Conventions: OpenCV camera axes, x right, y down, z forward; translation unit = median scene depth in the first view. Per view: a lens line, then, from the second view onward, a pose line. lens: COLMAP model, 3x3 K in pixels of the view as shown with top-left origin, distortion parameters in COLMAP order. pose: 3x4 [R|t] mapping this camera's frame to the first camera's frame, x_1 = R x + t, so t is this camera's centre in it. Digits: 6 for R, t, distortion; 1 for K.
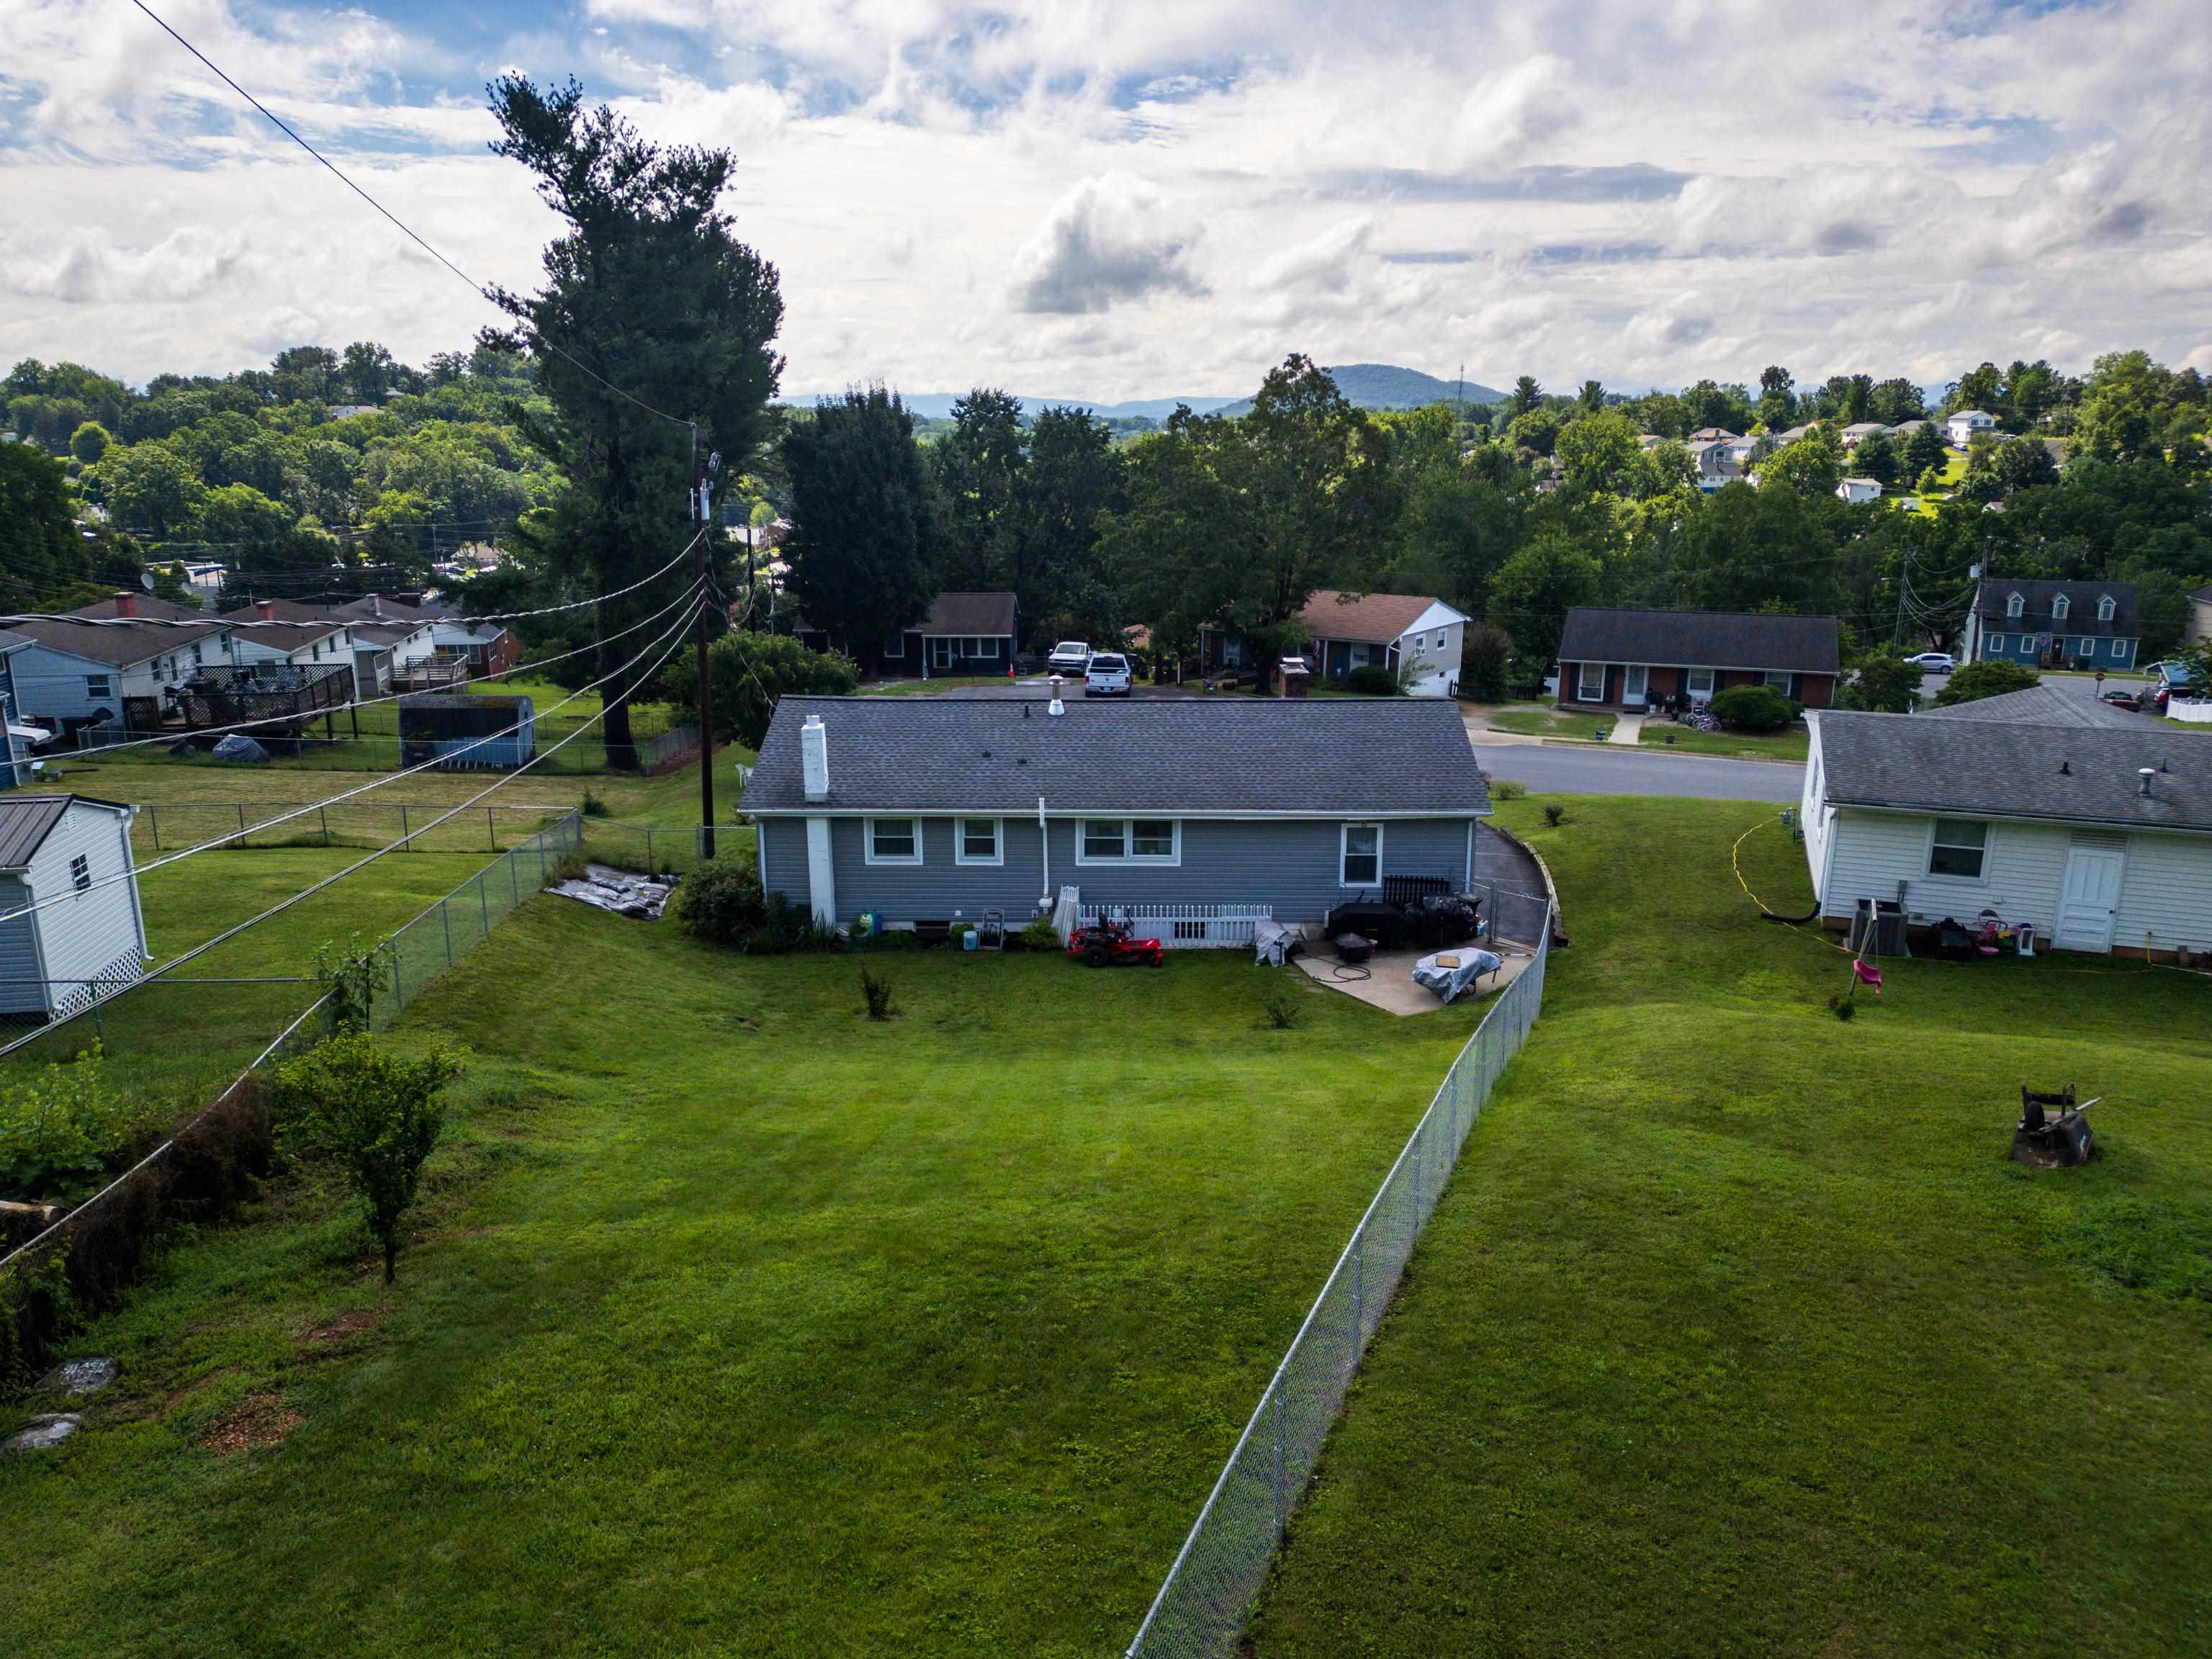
lens RADIAL K [[1550.7, 0, 1112.4], [0, 1550.7, 819.1], [0, 0, 1]] dist [0.100556, -0.112405]
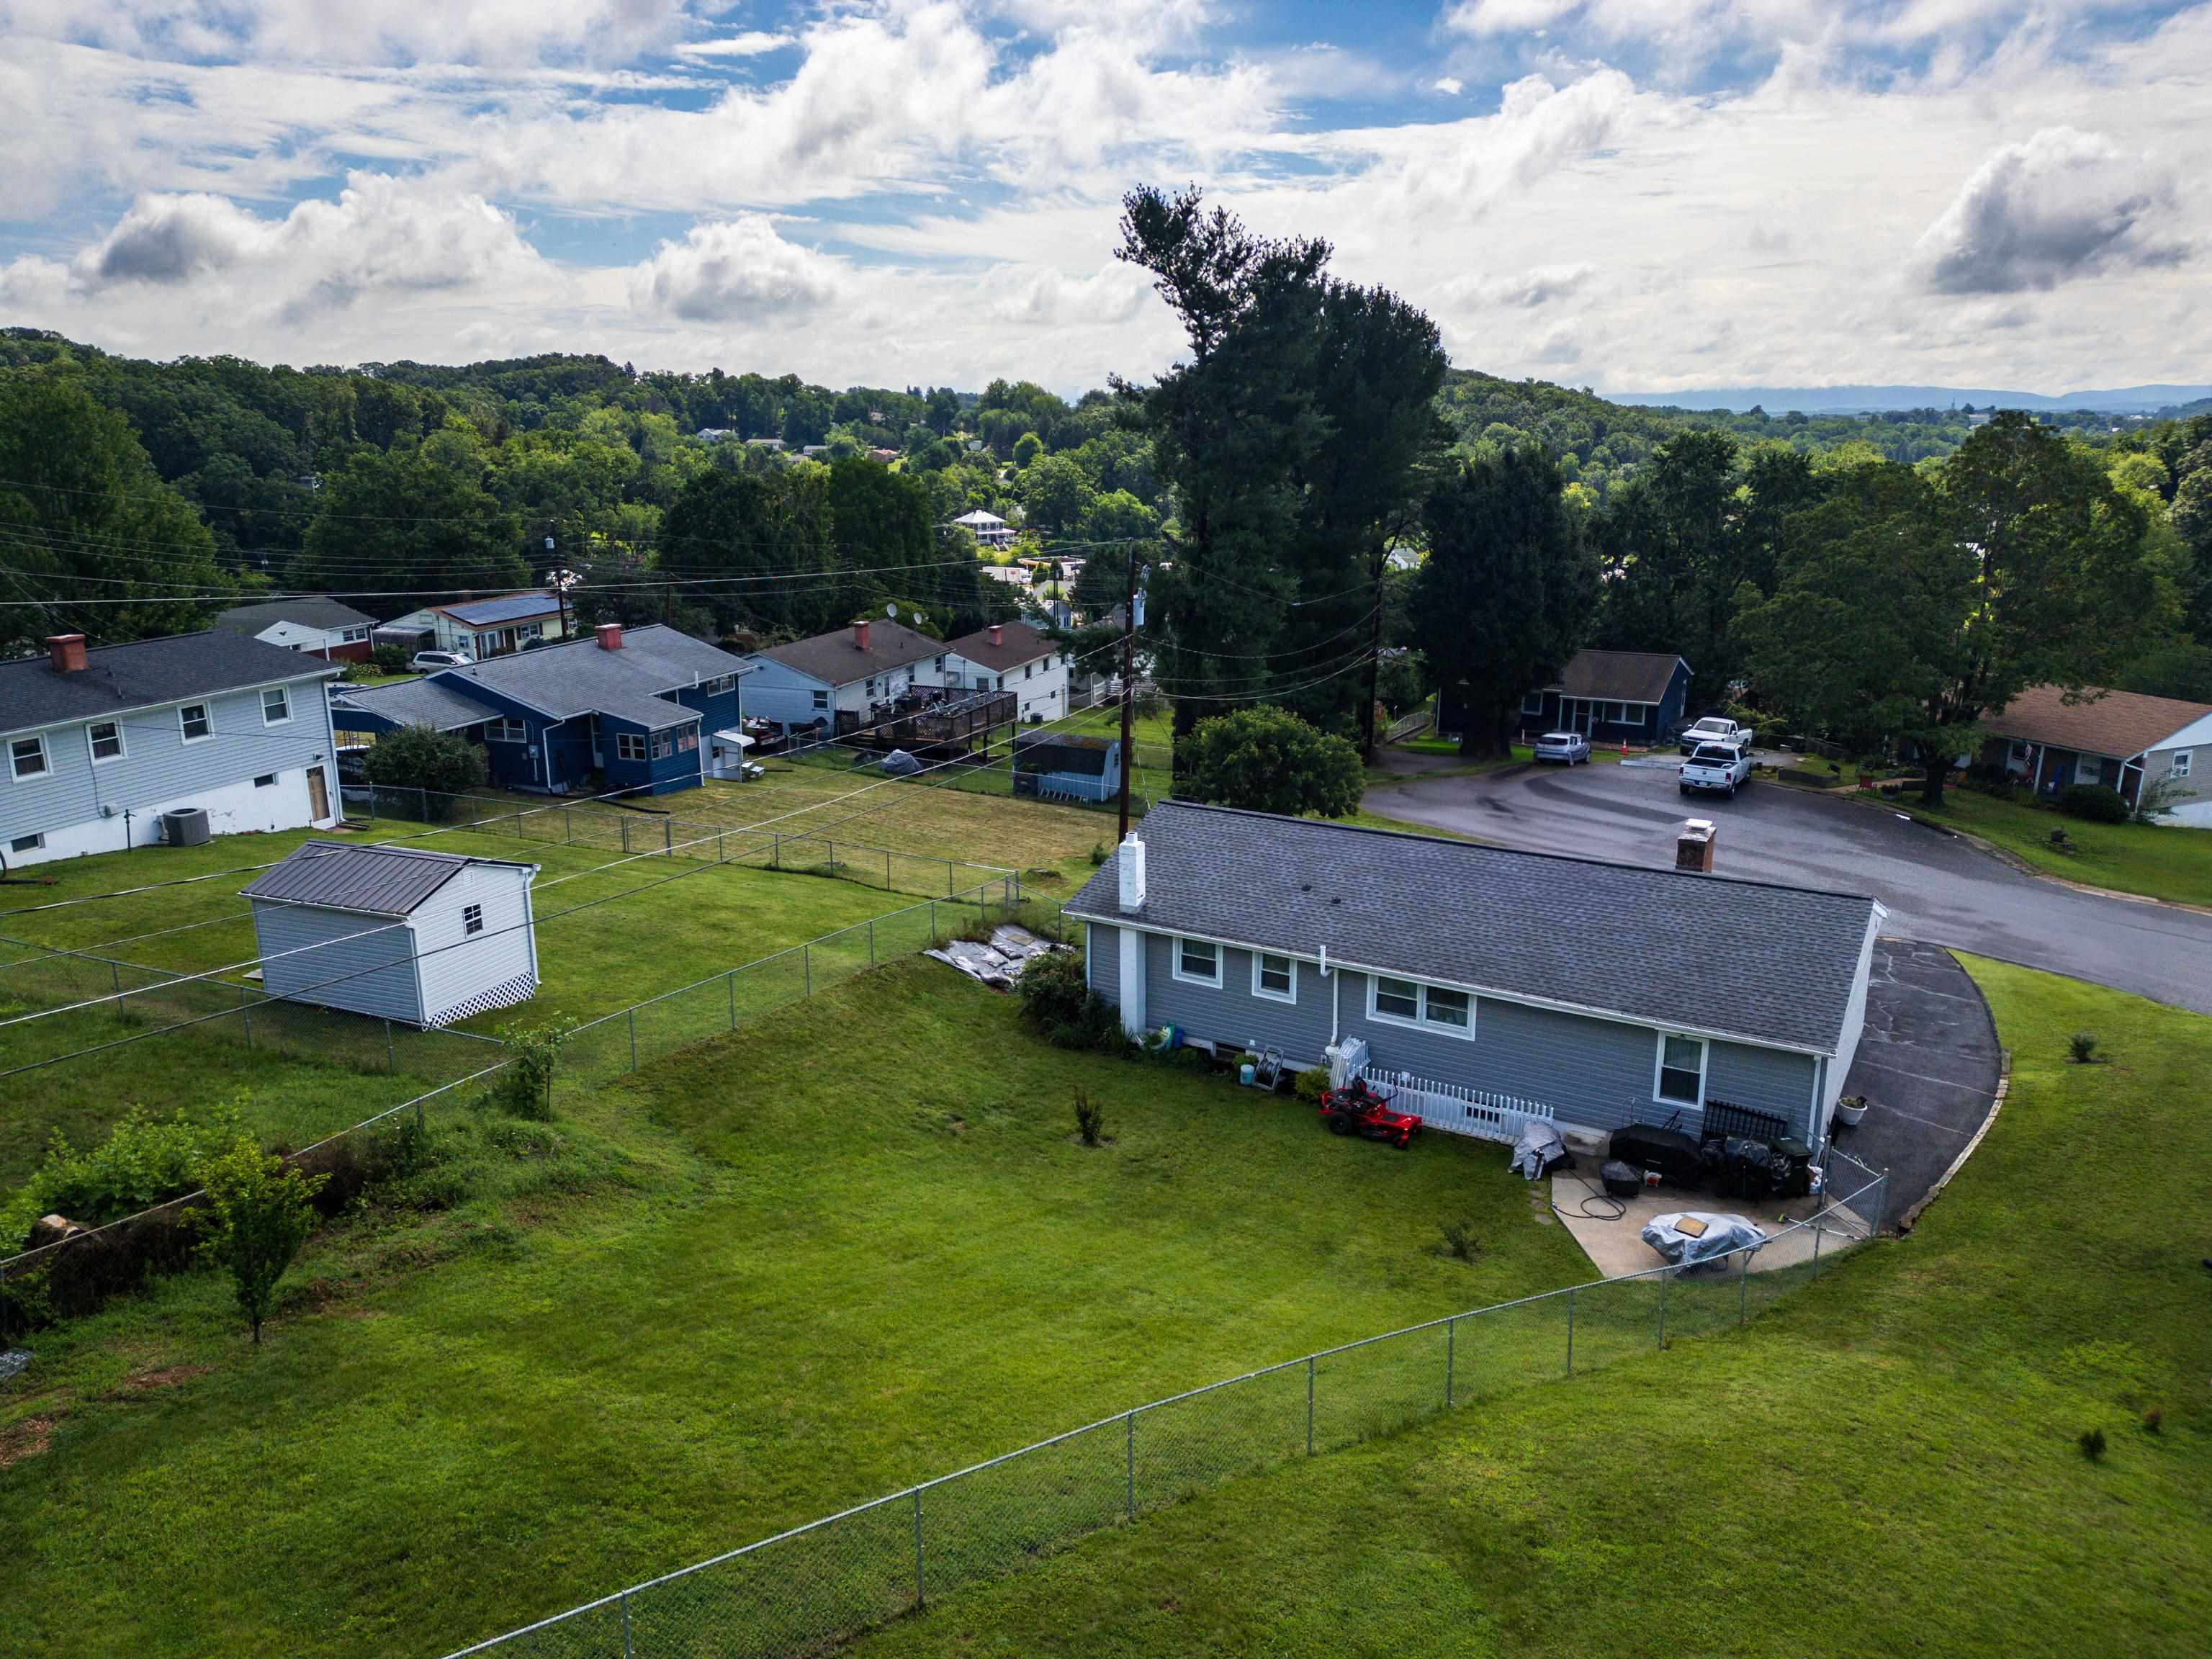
lens RADIAL K [[1550.7, 0, 1112.4], [0, 1550.7, 819.1], [0, 0, 1]] dist [0.100556, -0.112405]
pose [[0.865817, 0.123723, -0.484823, 0.184215], [-0.123176, 0.991832, 0.033134, -0.066312], [0.484962, 0.031030, 0.873985, 0.047939]]
